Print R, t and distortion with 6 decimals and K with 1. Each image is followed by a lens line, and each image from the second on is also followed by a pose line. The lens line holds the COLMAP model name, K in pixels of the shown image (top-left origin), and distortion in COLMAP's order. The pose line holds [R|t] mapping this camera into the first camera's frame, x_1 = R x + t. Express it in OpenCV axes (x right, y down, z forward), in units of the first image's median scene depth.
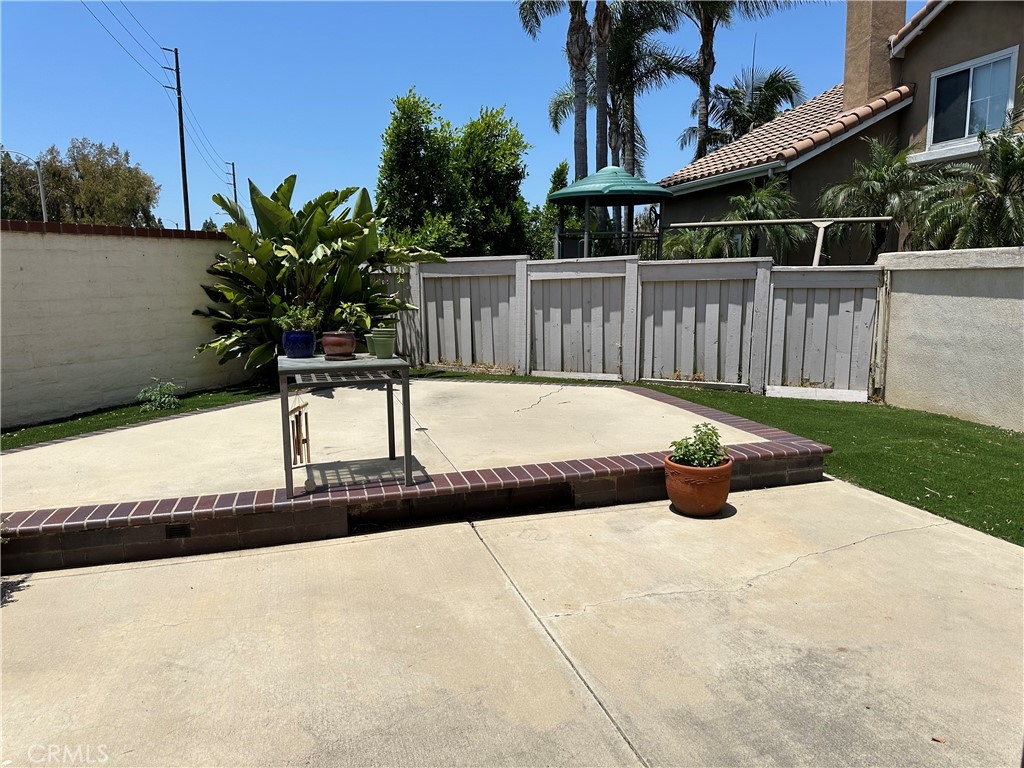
lens RADIAL K [[718.8, 0, 531.6], [0, 718.8, 377.1], [0, 0, 1]] dist [0.073306, -0.112135]
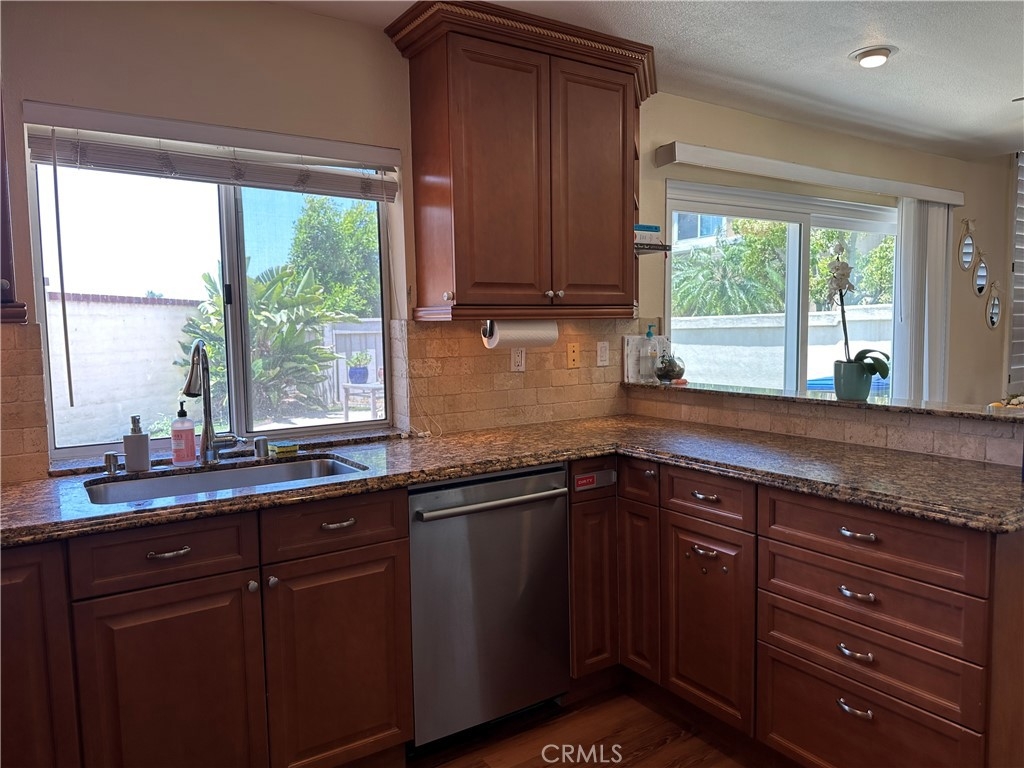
lens RADIAL K [[718.8, 0, 531.6], [0, 718.8, 377.1], [0, 0, 1]] dist [0.073306, -0.112135]
pose [[0.951197, -0.022341, 0.307773, -0.274429], [0.045388, 0.996657, -0.067930, 0.051432], [-0.305227, 0.078584, 0.949032, -0.400820]]
